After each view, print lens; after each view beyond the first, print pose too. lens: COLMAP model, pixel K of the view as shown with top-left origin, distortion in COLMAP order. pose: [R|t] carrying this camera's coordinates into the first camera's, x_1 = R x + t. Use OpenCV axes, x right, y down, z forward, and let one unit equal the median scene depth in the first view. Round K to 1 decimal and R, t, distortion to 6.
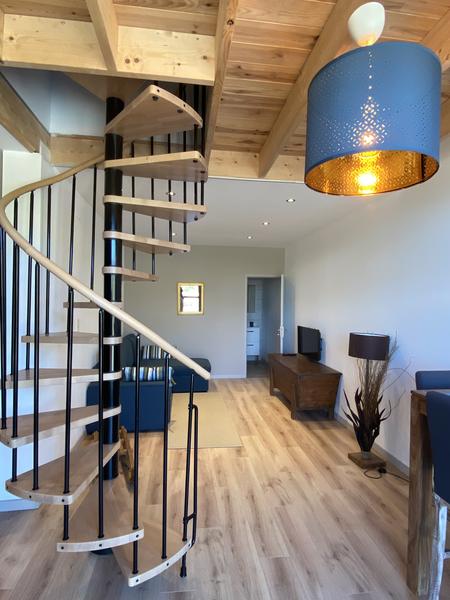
lens RADIAL K [[340.9, 0, 226.6], [0, 340.9, 300.6], [0, 0, 1]] dist [0.035875, -0.031935]
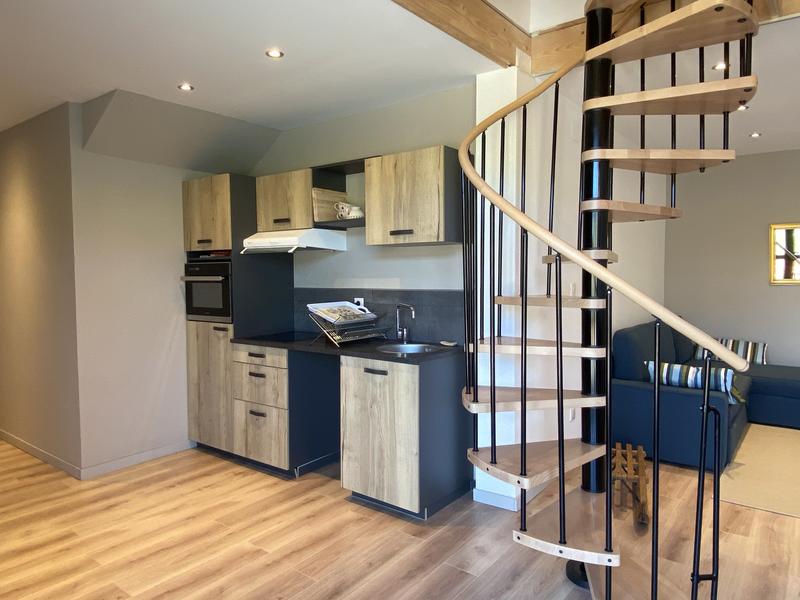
lens RADIAL K [[544.5, 0, 399.4], [0, 544.5, 298.2], [0, 0, 1]] dist [0.071765, -0.032276]
pose [[0.703676, 0.017267, -0.710311, 0.186148], [0.016125, 0.999059, 0.040260, 0.048112], [0.710338, -0.039784, 0.702736, -0.096495]]
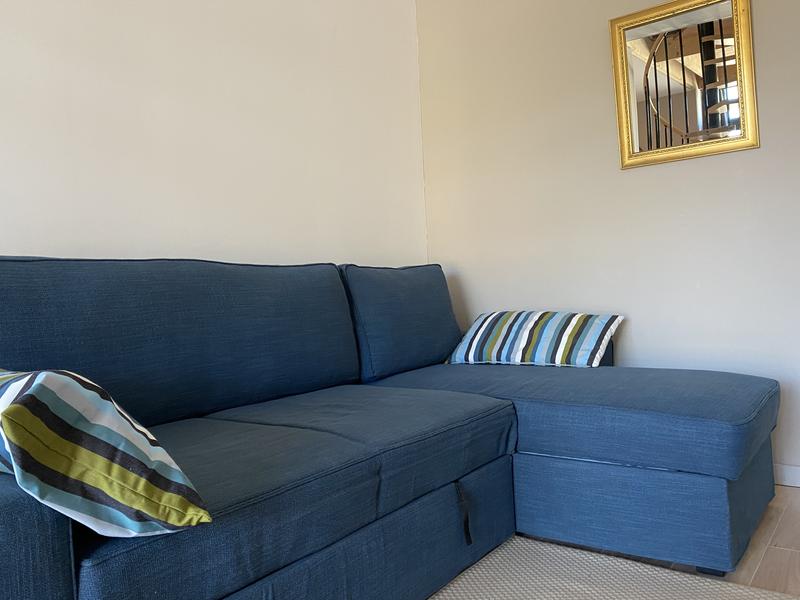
lens RADIAL K [[657.0, 0, 396.9], [0, 657.0, 299.8], [0, 0, 1]] dist [-0.017068, -0.016438]
pose [[0.699558, -0.042067, -0.713337, 0.130227], [0.060721, 0.998155, 0.000684, 0.310878], [0.711992, -0.043793, 0.700821, 1.637719]]
